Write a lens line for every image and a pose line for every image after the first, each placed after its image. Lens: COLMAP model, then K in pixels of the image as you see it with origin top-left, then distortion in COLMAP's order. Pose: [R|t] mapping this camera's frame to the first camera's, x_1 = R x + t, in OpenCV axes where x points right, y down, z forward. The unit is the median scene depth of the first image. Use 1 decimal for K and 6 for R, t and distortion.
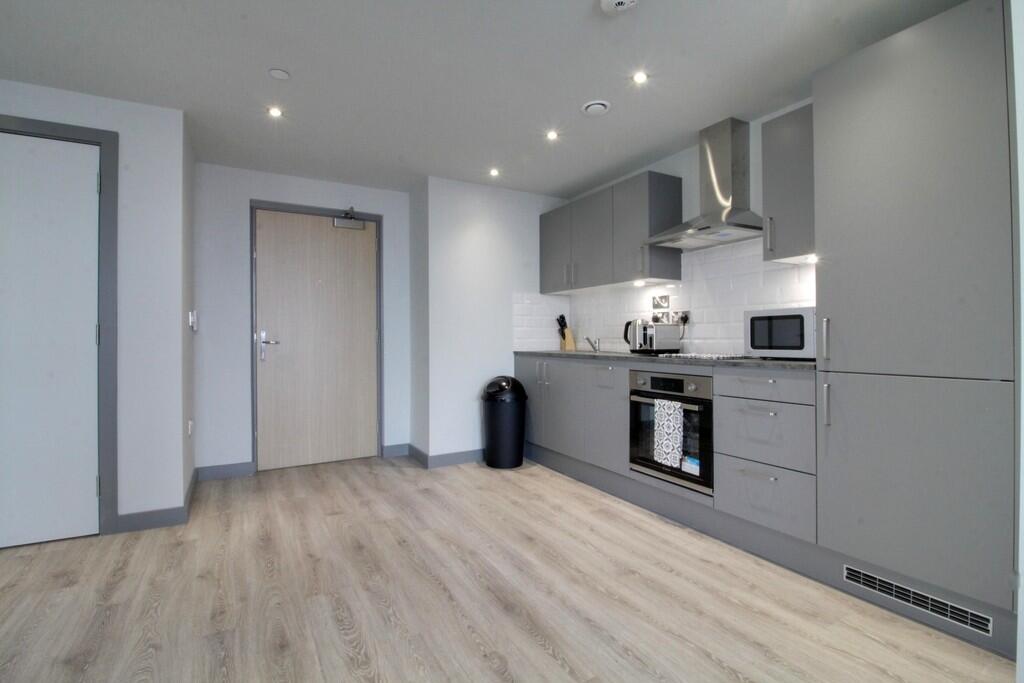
lens RADIAL K [[473.6, 0, 509.5], [0, 473.6, 334.6], [0, 0, 1]] dist [0.000219, -0.013325]
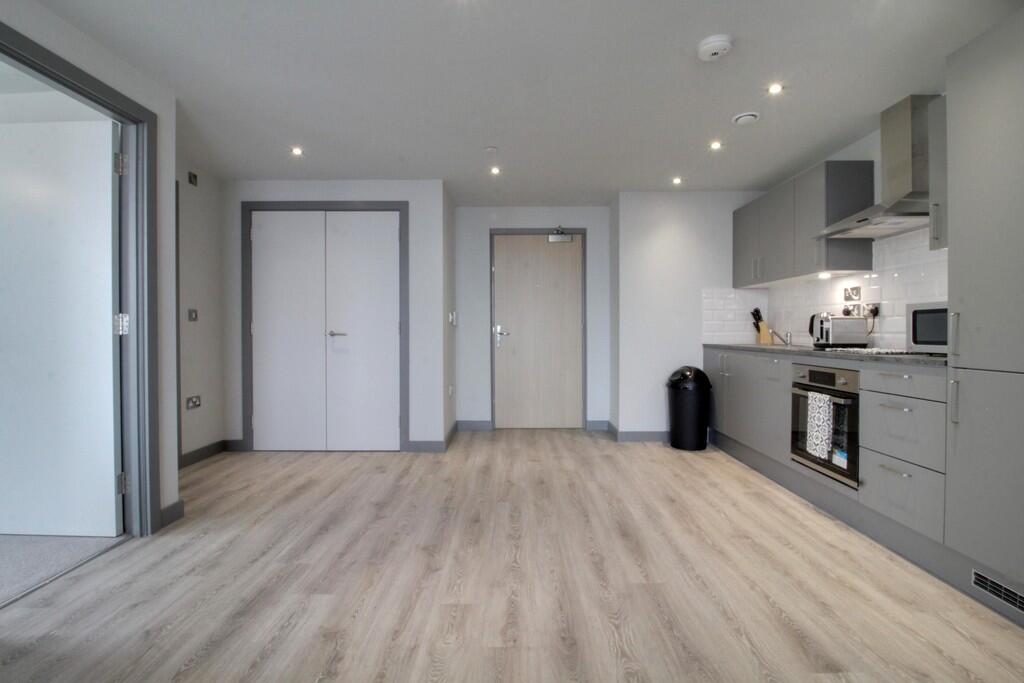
lens RADIAL K [[473.6, 0, 509.5], [0, 473.6, 334.6], [0, 0, 1]] dist [0.000219, -0.013325]
pose [[0.861622, 0.008068, -0.507486, 0.253510], [-0.000021, 0.999874, 0.015860, -0.003086], [0.507550, -0.013654, 0.861514, -0.195979]]
